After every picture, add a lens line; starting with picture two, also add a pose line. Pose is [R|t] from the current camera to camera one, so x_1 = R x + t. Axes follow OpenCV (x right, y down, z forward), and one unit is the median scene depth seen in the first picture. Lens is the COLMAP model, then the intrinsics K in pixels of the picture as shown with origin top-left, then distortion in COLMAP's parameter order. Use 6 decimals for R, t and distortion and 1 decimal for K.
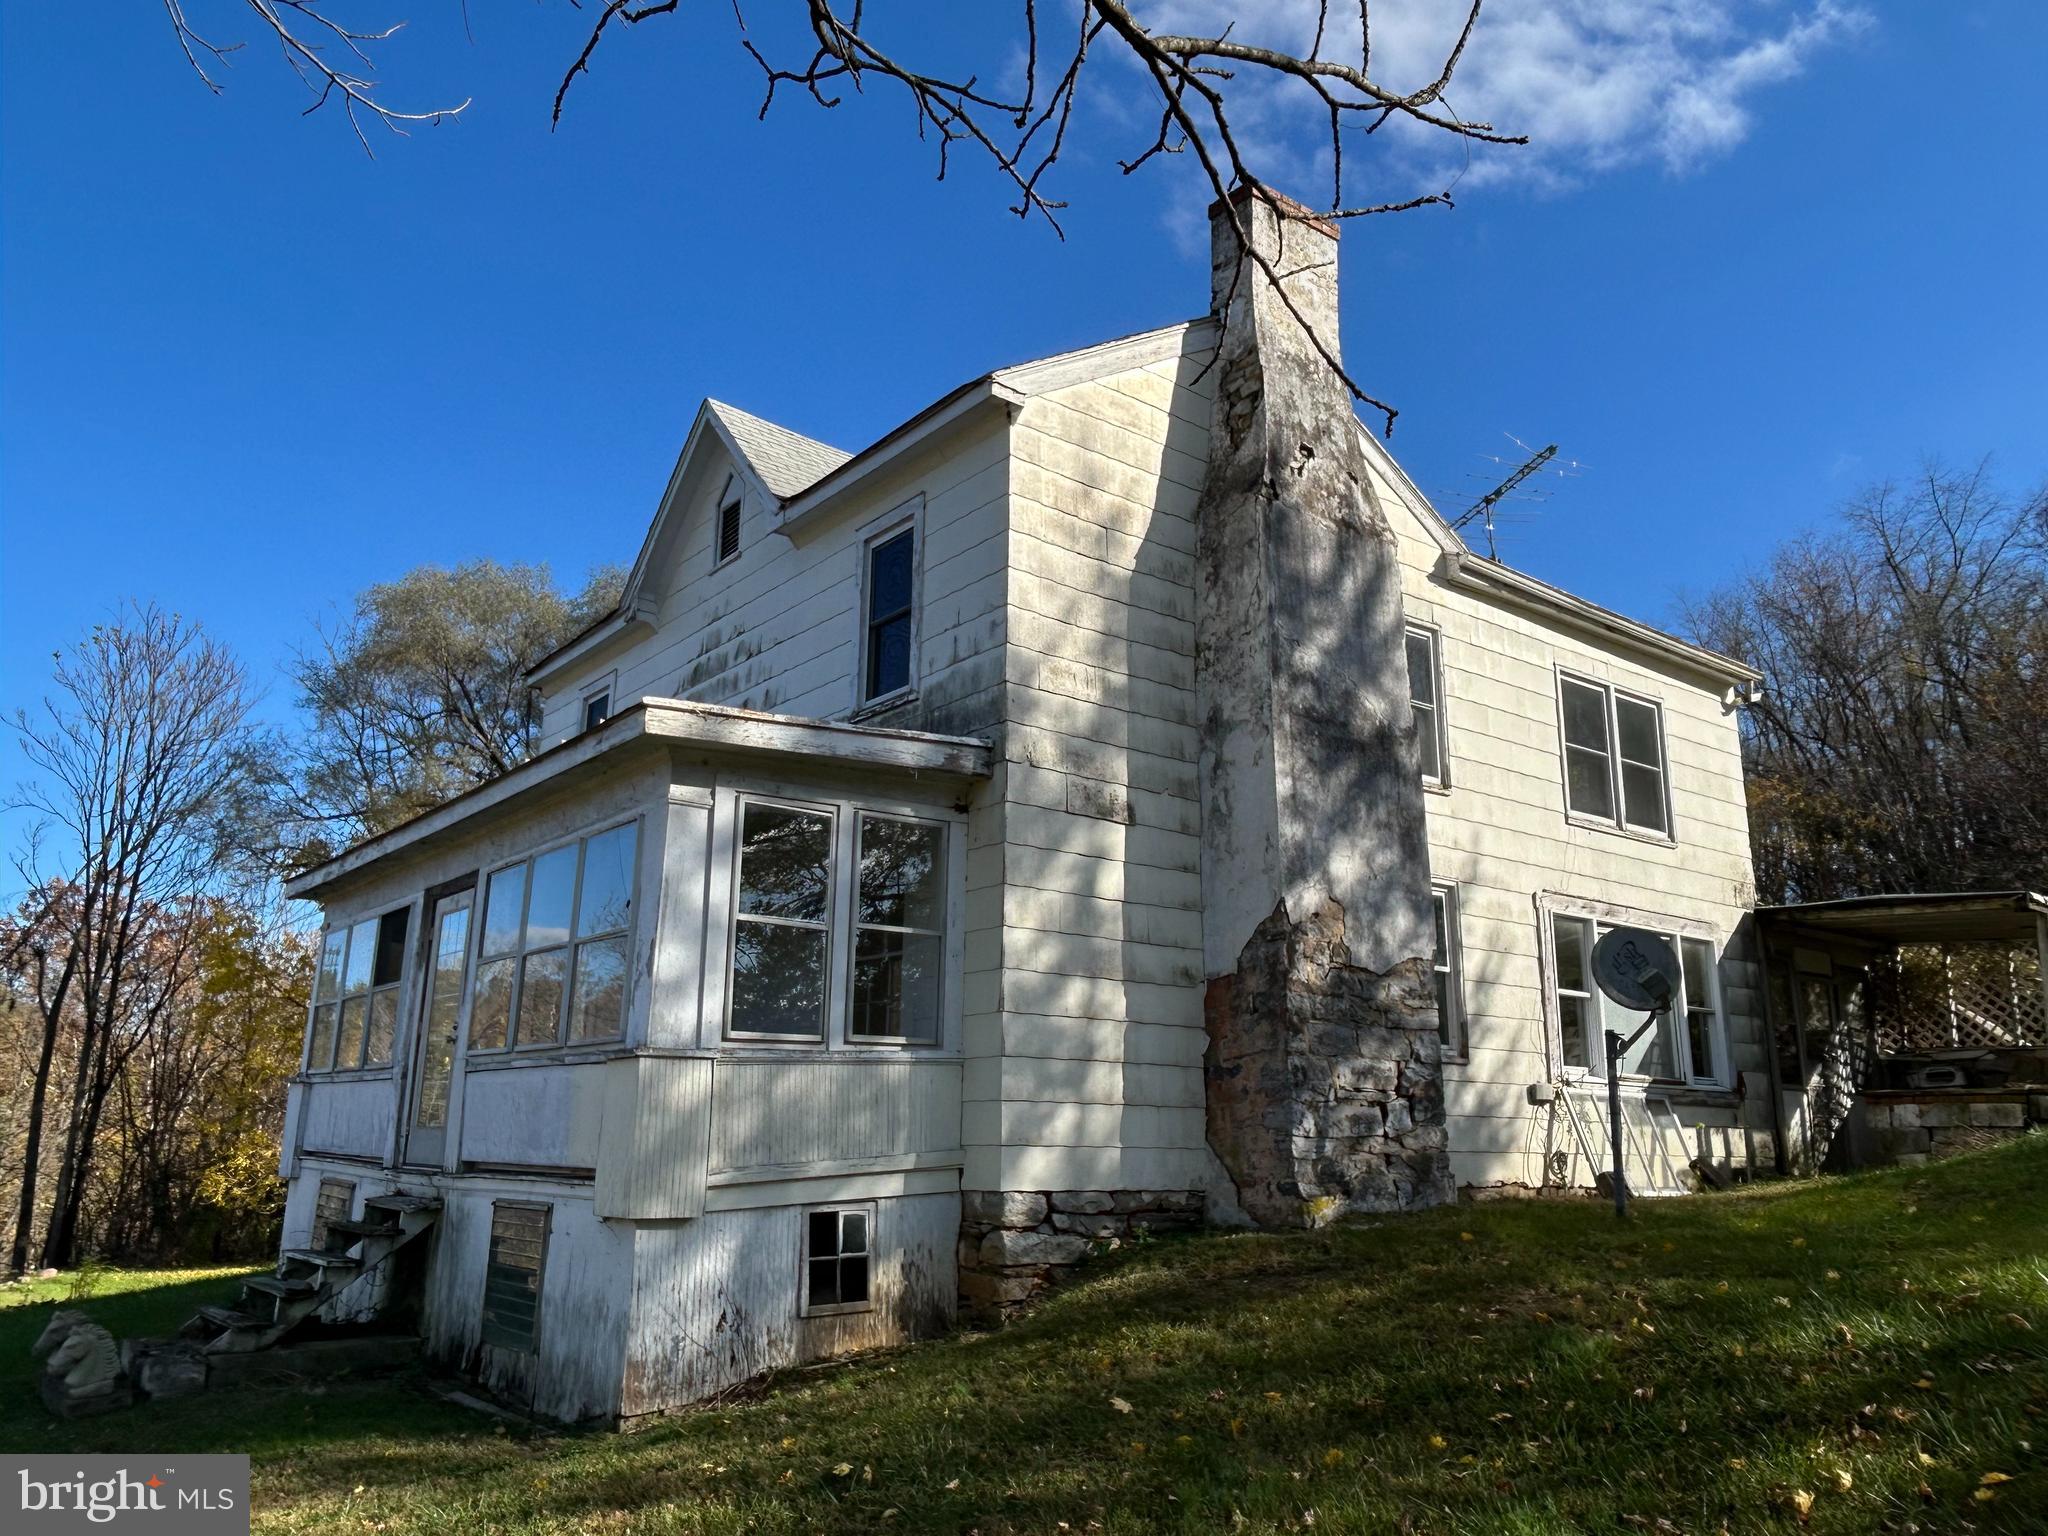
lens RADIAL K [[1511.3, 0, 1025.2], [0, 1511.3, 765.2], [0, 0, 1]] dist [0.013676, -0.026541]
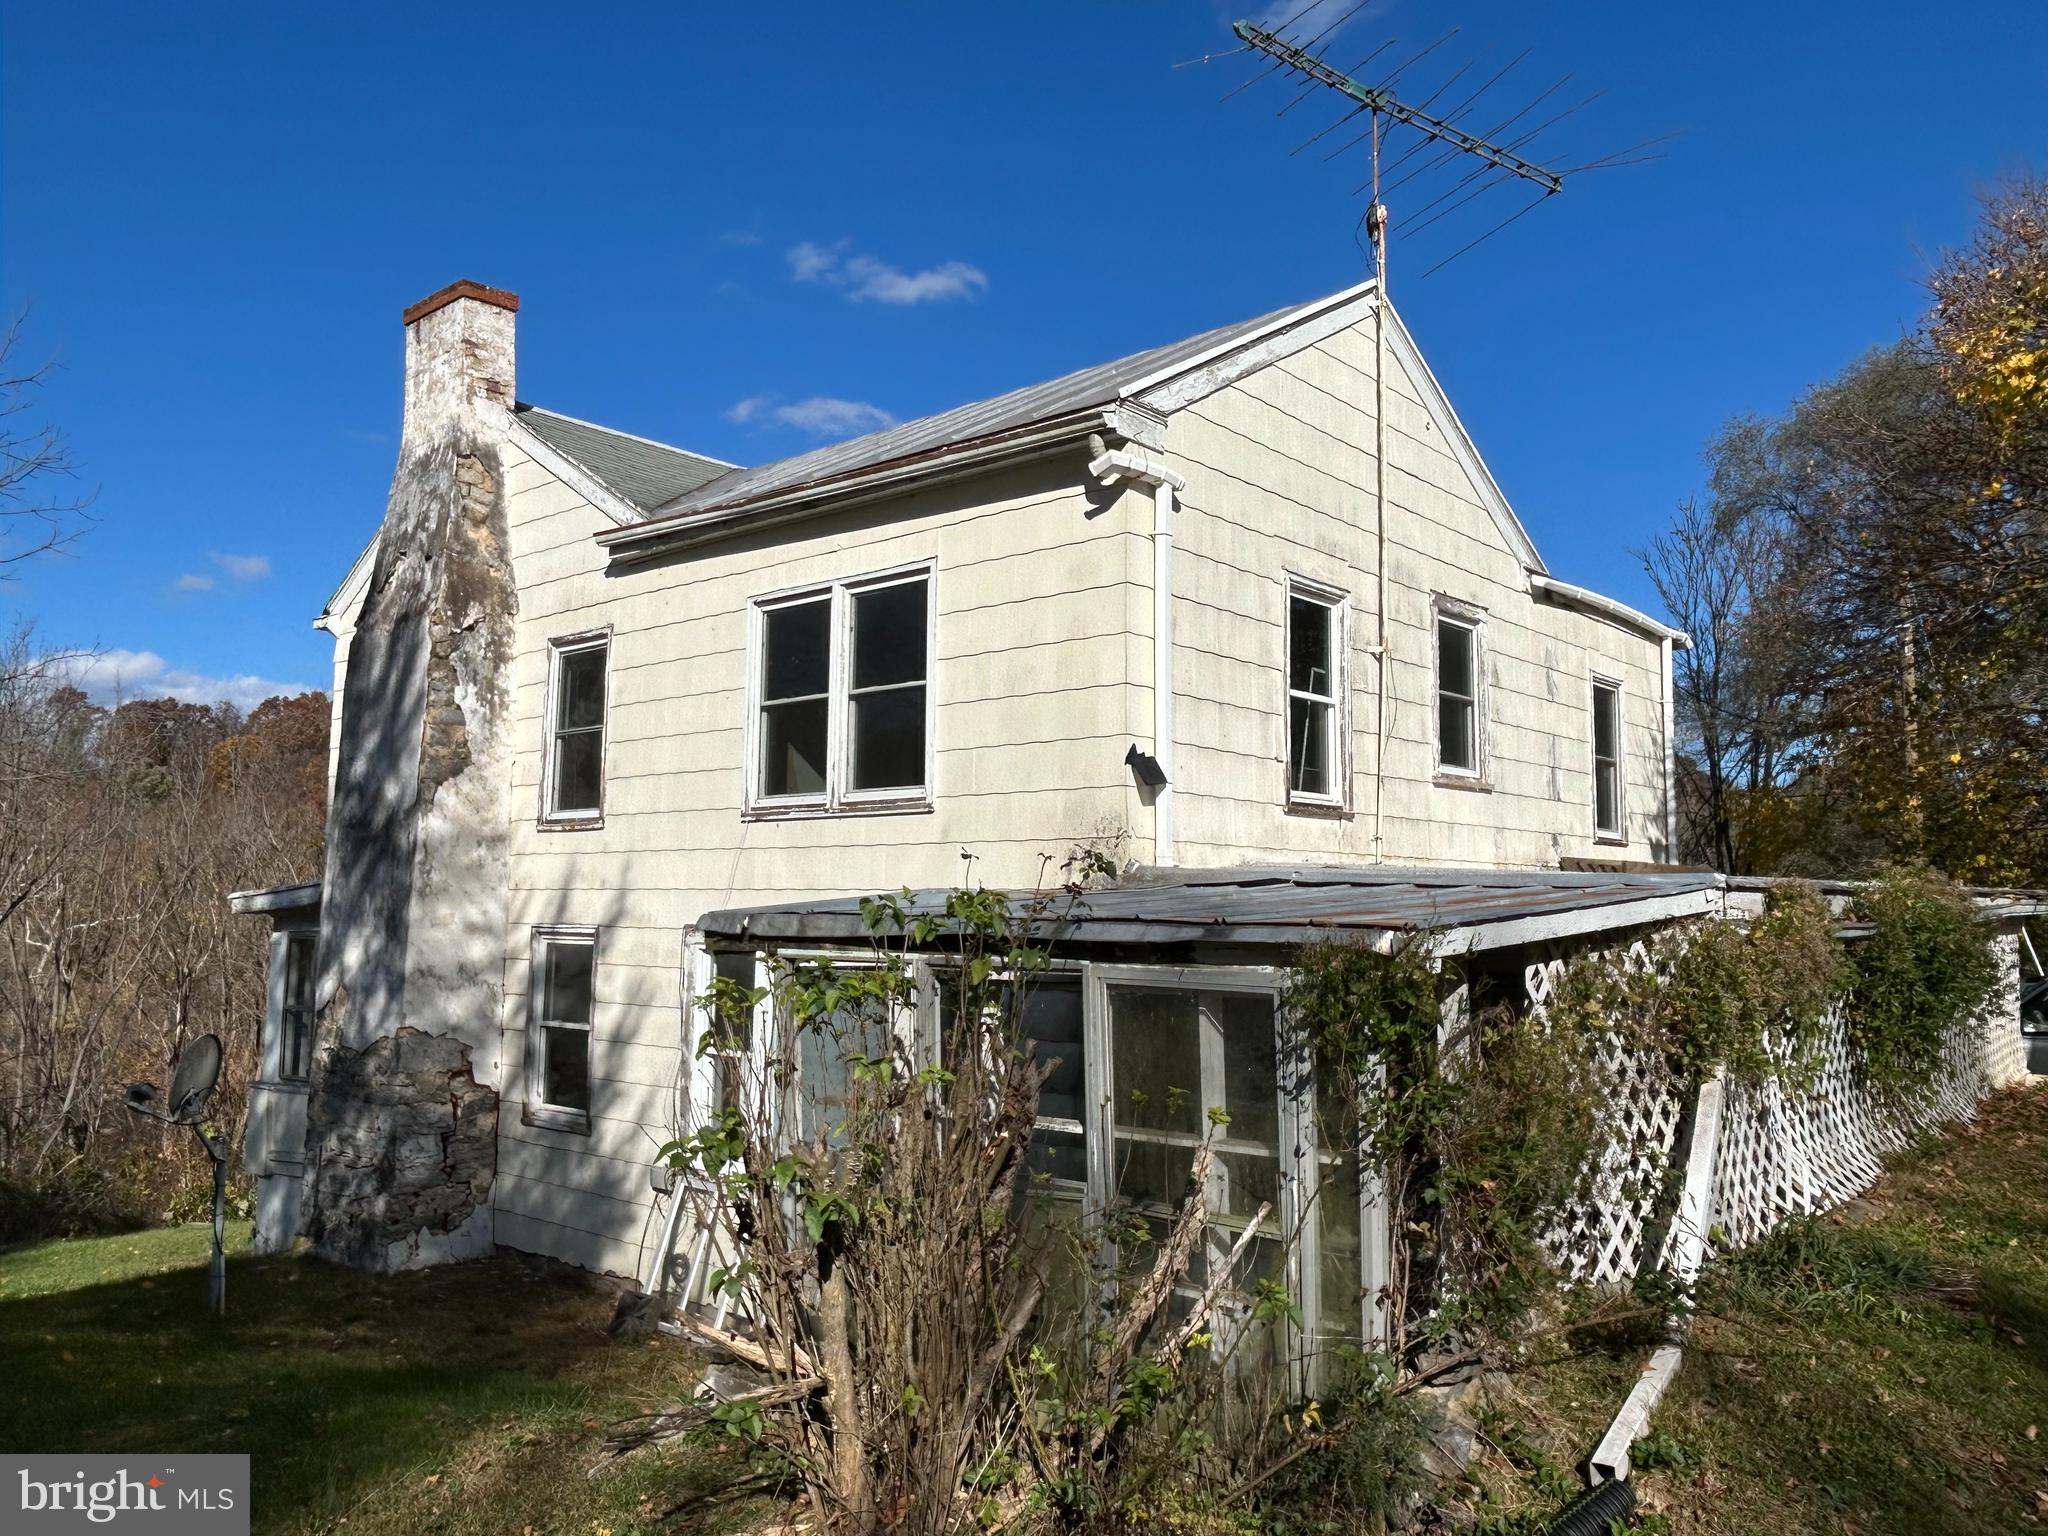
lens RADIAL K [[1511.3, 0, 1023.6], [0, 1511.3, 766.9], [0, 0, 1]] dist [0.013676, -0.026541]
pose [[0.194877, -0.100609, -0.975654, 1.220898], [0.237683, 0.969921, -0.052543, 0.093330], [0.951593, -0.221657, 0.212929, 1.086665]]
